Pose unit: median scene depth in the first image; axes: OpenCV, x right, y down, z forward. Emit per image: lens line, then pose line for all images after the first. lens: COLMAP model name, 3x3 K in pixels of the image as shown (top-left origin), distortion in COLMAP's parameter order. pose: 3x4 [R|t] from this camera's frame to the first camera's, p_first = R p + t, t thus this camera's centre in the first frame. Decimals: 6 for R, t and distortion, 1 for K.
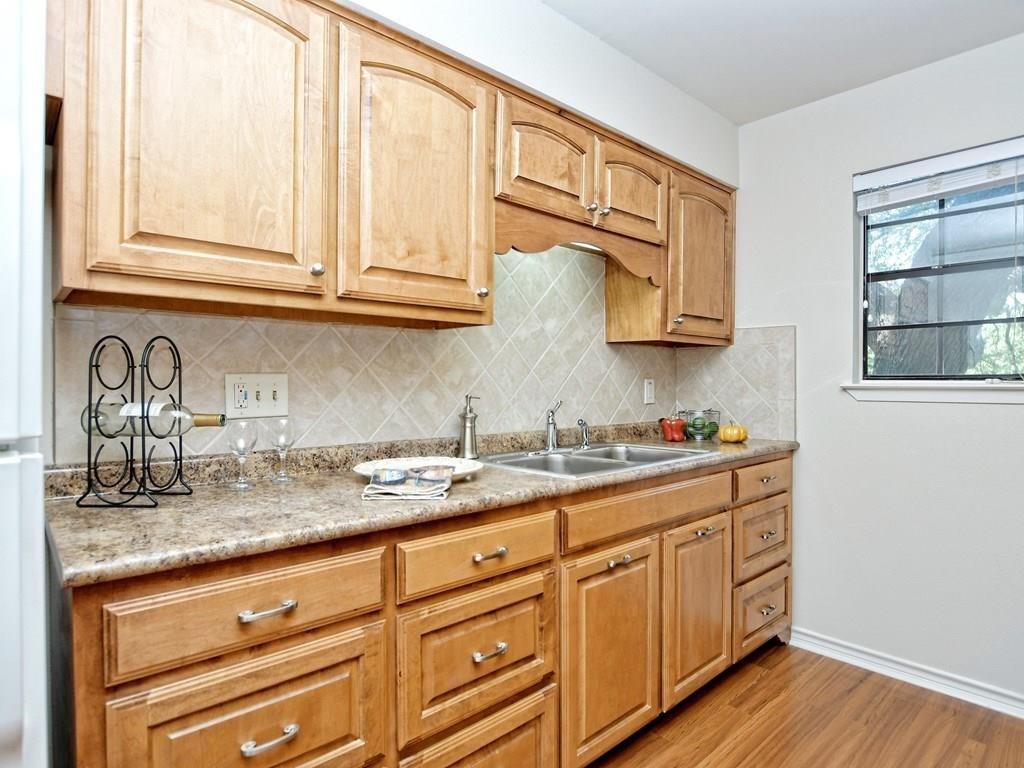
lens RADIAL K [[583.5, 0, 517.5], [0, 583.5, 384.6], [0, 0, 1]] dist [-0.006810, -0.000191]
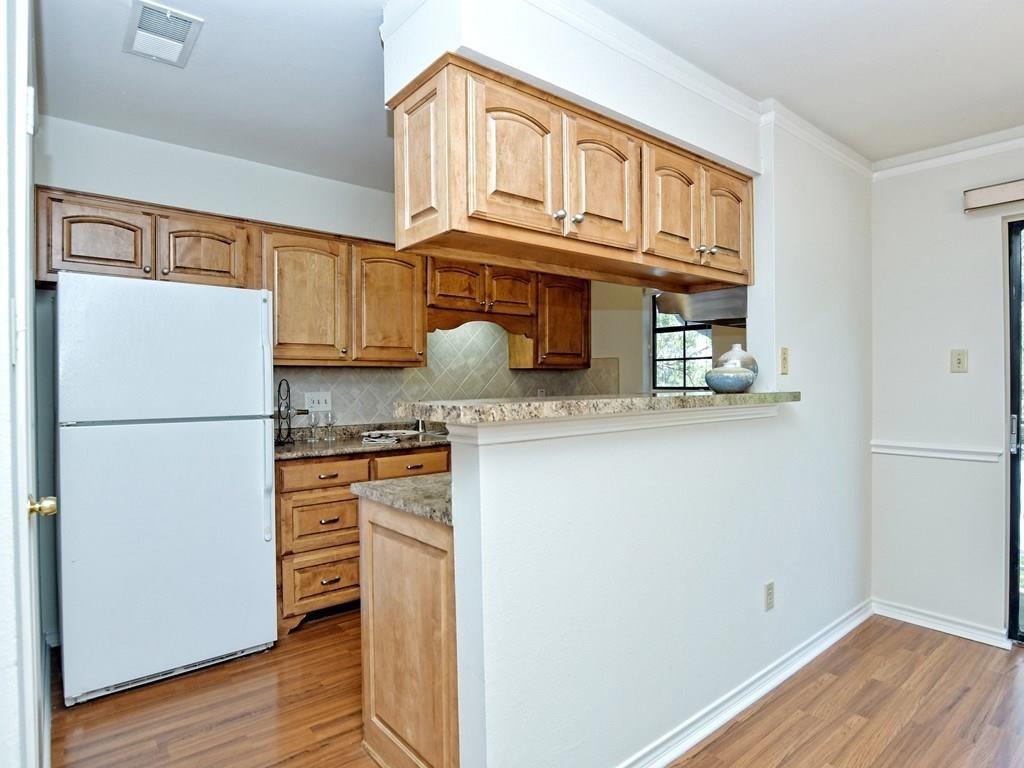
lens RADIAL K [[583.5, 0, 517.5], [0, 583.5, 384.6], [0, 0, 1]] dist [-0.006810, -0.000191]
pose [[0.998787, -0.010941, -0.048002, 0.384063], [0.010879, 0.999940, -0.001571, -0.032355], [0.048016, 0.001047, 0.998846, -1.081155]]
